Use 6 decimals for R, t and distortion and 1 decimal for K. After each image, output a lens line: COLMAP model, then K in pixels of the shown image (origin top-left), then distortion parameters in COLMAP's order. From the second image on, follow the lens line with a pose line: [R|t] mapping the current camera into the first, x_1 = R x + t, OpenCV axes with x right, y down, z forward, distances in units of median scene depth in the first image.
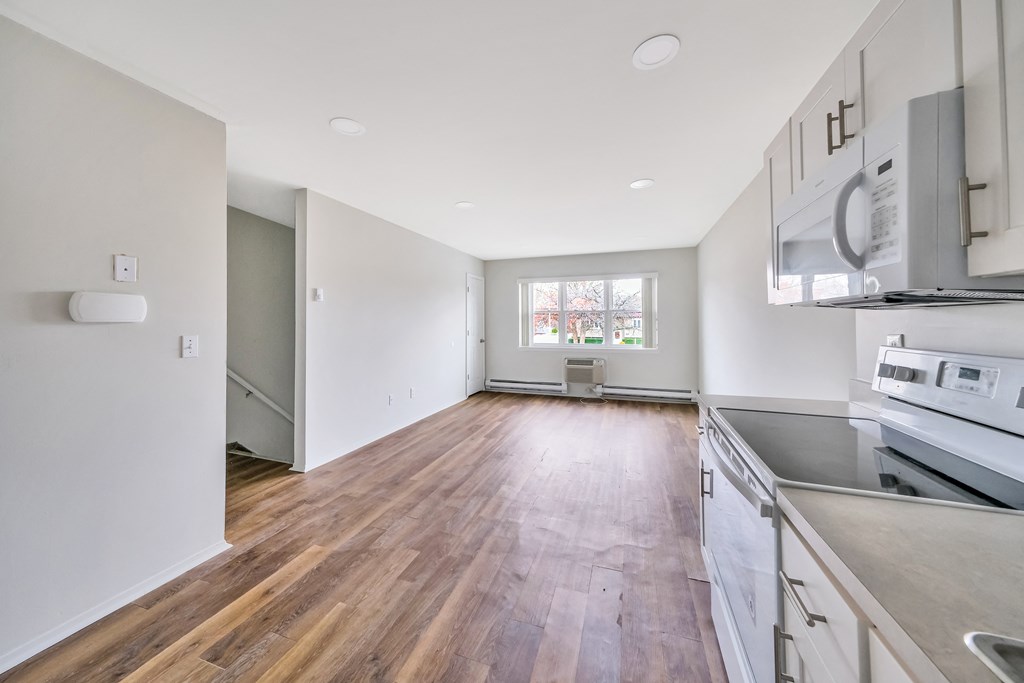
lens RADIAL K [[354.1, 0, 505.7], [0, 354.1, 320.1], [0, 0, 1]] dist [0.002386, 0.002341]
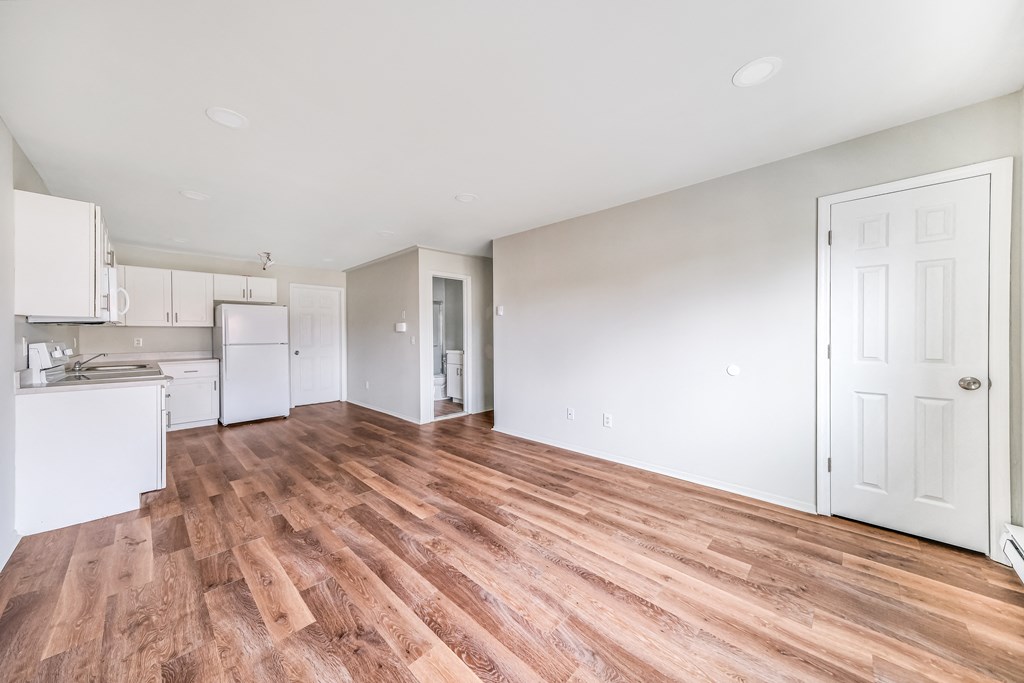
lens RADIAL K [[354.1, 0, 510.1], [0, 354.1, 336.5], [0, 0, 1]] dist [0.002386, 0.002341]
pose [[-0.414358, 0.007202, -0.910085, 0.400000], [0.016345, 0.999866, 0.000471, 0.020815], [0.909967, -0.014681, -0.414420, 0.898598]]
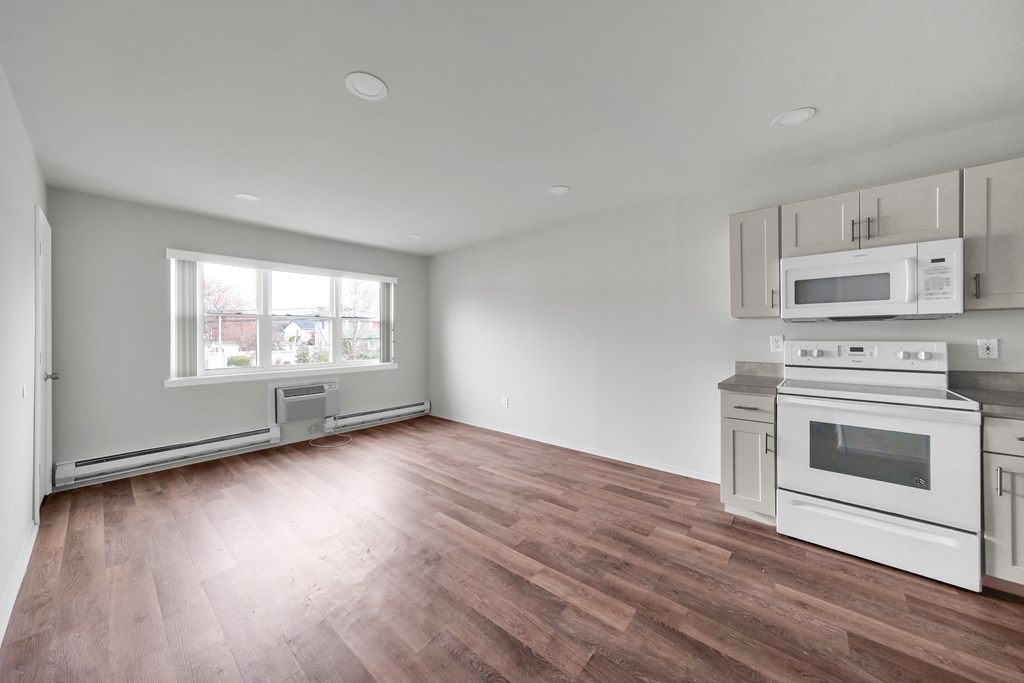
lens RADIAL K [[354.1, 0, 511.8], [0, 354.1, 336.7], [0, 0, 1]] dist [0.002386, 0.002341]
pose [[0.360028, -0.000769, 0.932941, -0.302396], [-0.003664, 0.999991, 0.002239, 0.011179], [-0.932934, -0.004225, 0.360022, 0.393776]]
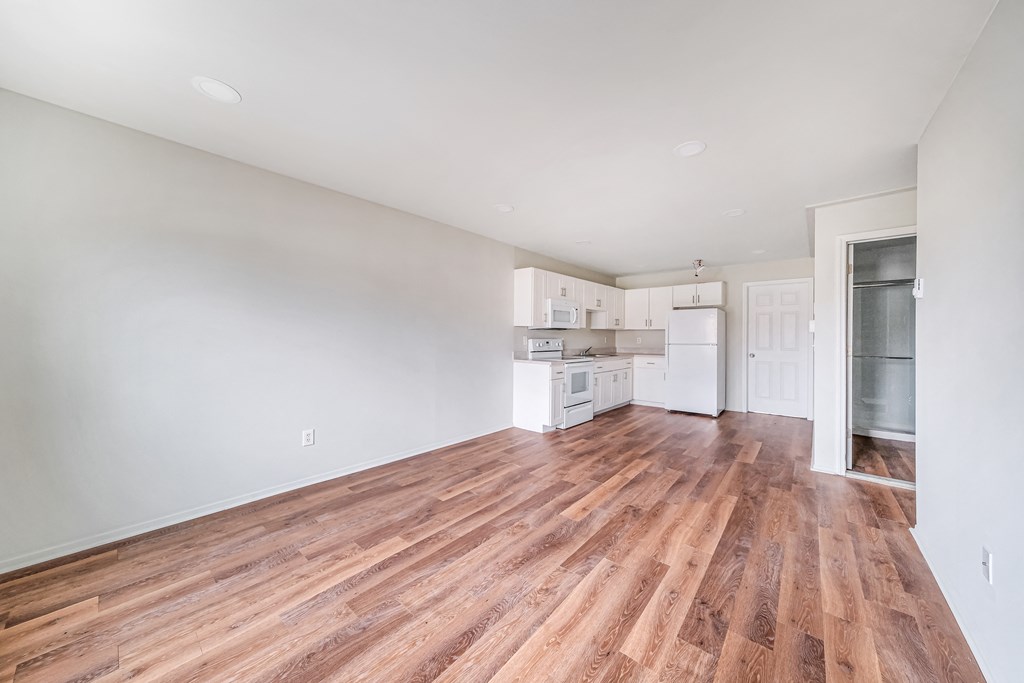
lens RADIAL K [[354.1, 0, 519.6], [0, 354.1, 344.7], [0, 0, 1]] dist [0.002386, 0.002341]
pose [[-0.938756, -0.009401, 0.344456, -0.026495], [-0.005296, 0.999903, 0.012858, 0.019820], [-0.344543, 0.010246, -0.938715, 1.050356]]
